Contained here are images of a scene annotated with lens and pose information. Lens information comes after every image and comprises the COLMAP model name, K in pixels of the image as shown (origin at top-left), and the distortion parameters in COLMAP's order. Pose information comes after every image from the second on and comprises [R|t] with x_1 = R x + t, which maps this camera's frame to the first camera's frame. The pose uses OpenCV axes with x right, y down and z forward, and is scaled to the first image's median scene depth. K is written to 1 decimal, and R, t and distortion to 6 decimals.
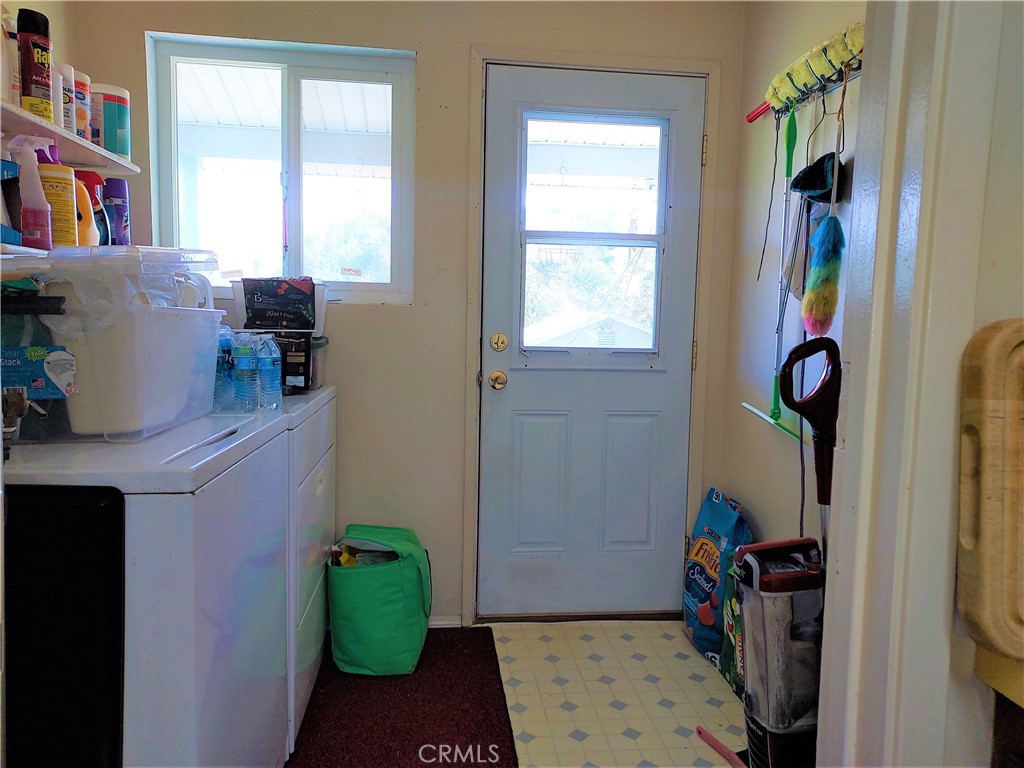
lens RADIAL K [[732.2, 0, 509.6], [0, 732.2, 379.4], [0, 0, 1]] dist [0.068937, -0.087637]
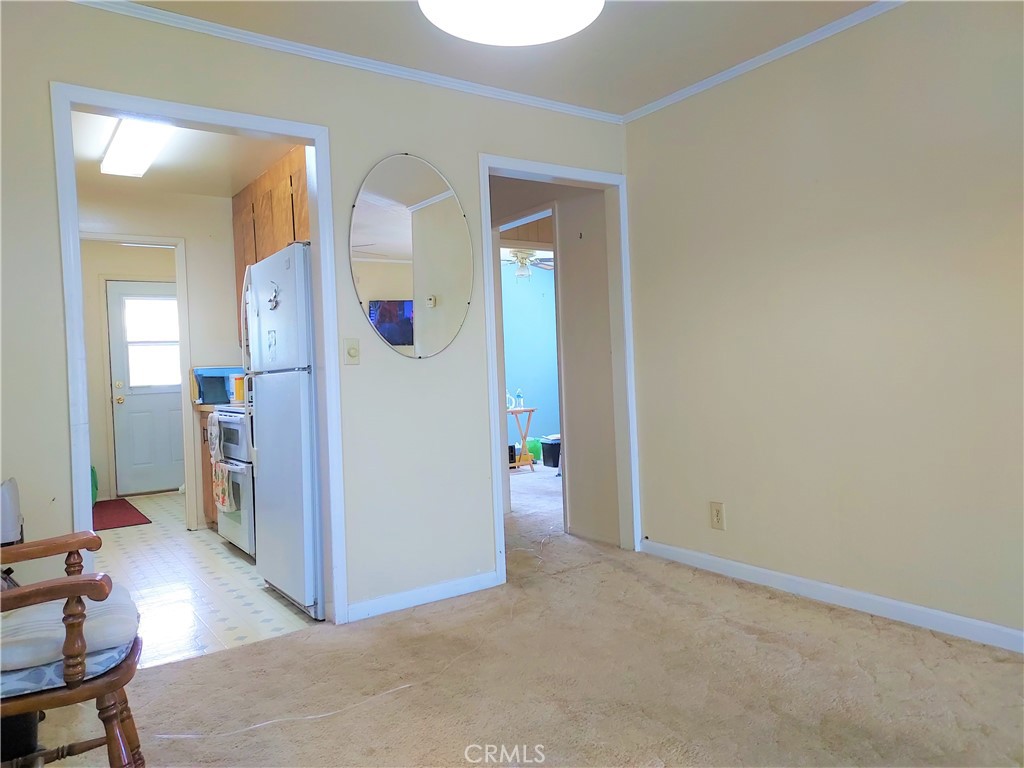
lens RADIAL K [[732.2, 0, 509.6], [0, 732.2, 379.4], [0, 0, 1]] dist [0.068937, -0.087637]
pose [[0.879510, -0.067899, 0.471012, -0.032998], [0.131786, 0.985810, -0.103972, 0.371613], [-0.457269, 0.153517, 0.875978, -1.848917]]
